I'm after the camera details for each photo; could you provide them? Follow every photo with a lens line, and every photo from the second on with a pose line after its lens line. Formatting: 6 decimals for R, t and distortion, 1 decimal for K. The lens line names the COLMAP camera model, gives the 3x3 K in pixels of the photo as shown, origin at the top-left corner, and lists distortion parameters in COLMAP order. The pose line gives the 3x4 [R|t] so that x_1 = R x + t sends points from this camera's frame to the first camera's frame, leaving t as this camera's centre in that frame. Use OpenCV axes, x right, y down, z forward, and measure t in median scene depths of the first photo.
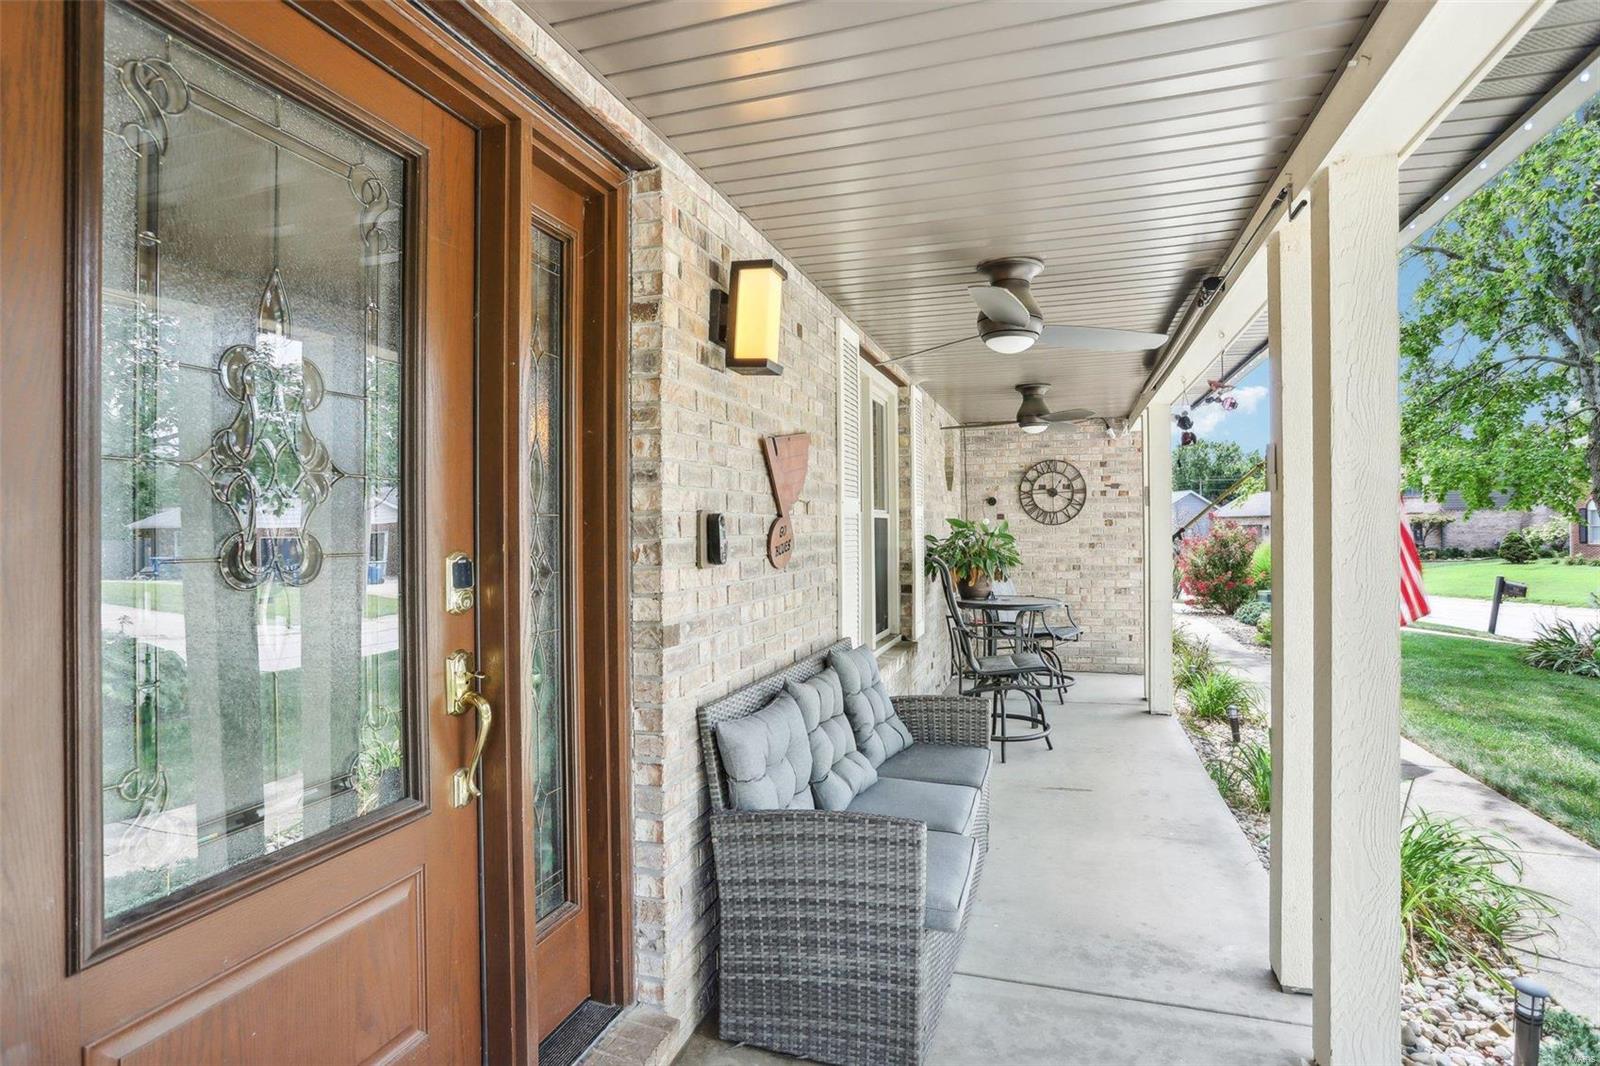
lens RADIAL K [[861.7, 0, 797.2], [0, 861.7, 524.5], [0, 0, 1]] dist [-0.005127, 0.001387]
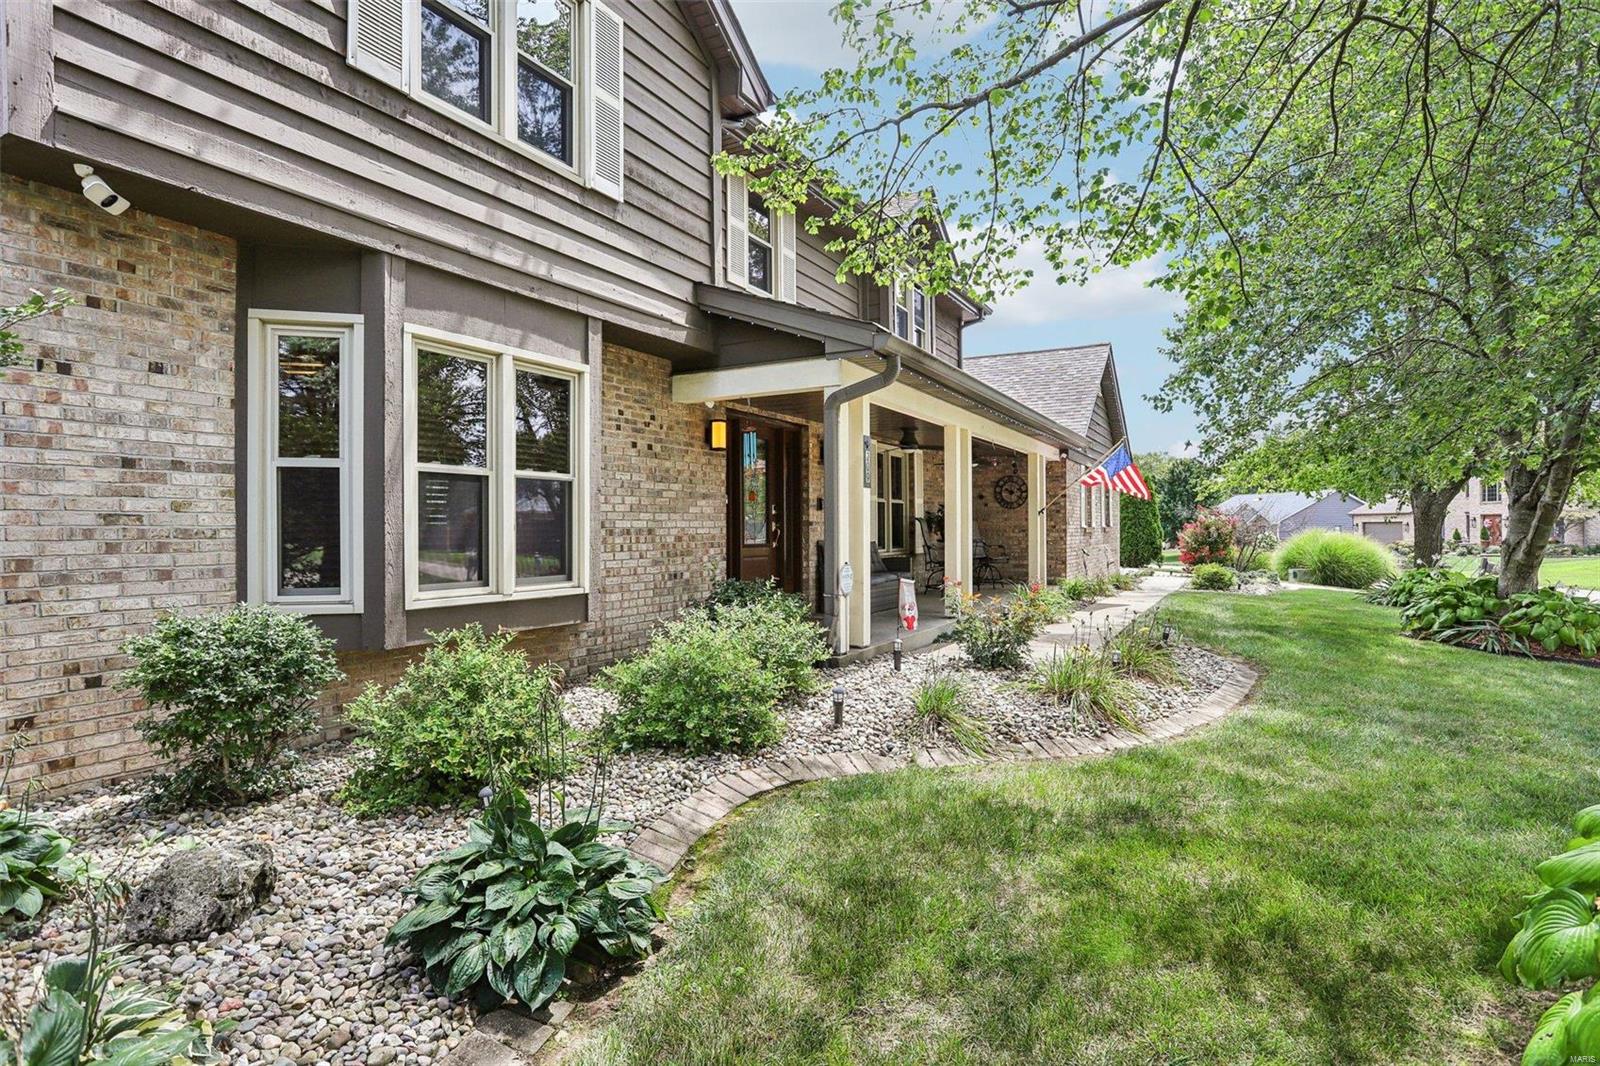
lens RADIAL K [[861.7, 0, 790.8], [0, 861.7, 528.9], [0, 0, 1]] dist [-0.005127, 0.001387]
pose [[0.982595, 0.004485, -0.185707, 0.241276], [-0.003244, 0.999970, 0.006987, 0.047439], [0.185733, -0.006263, 0.982580, -1.421430]]
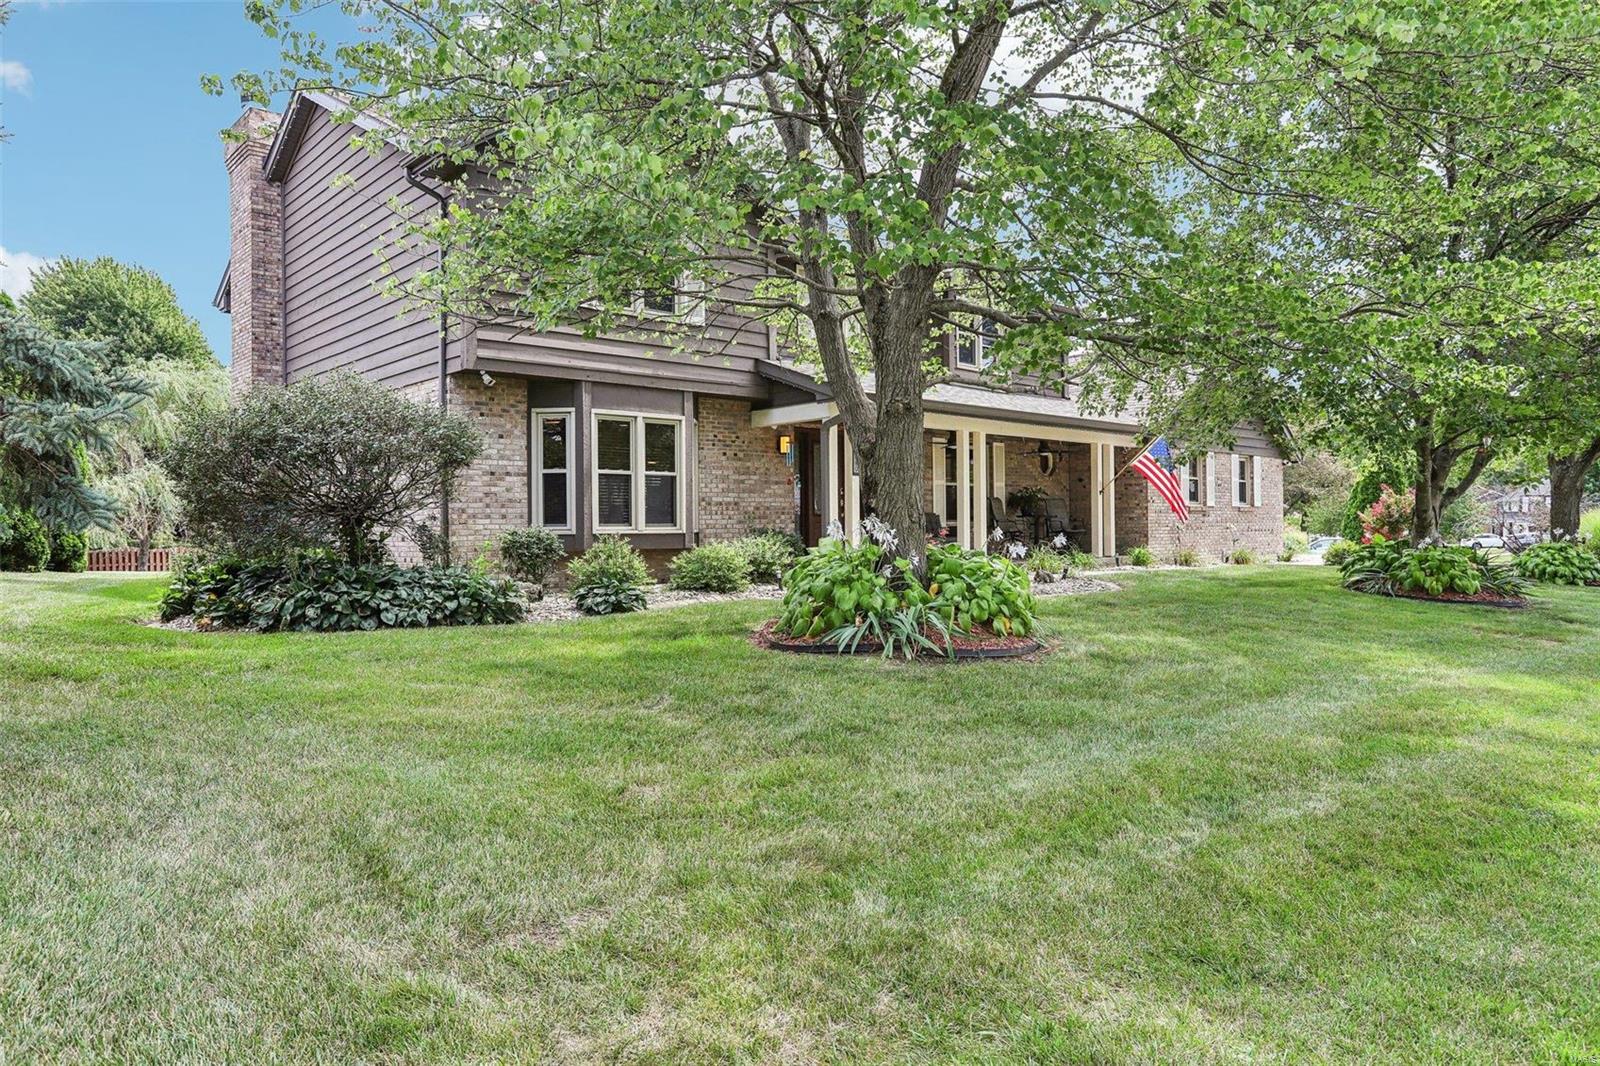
lens RADIAL K [[1031.6, 0, 803.4], [0, 1031.6, 526.1], [0, 0, 1]] dist [0.000614, -0.000136]
pose [[0.890261, 0.001644, -0.455447, 1.358378], [0.003514, 0.999939, 0.010479, 0.100772], [0.455437, -0.010930, 0.890201, -2.702152]]
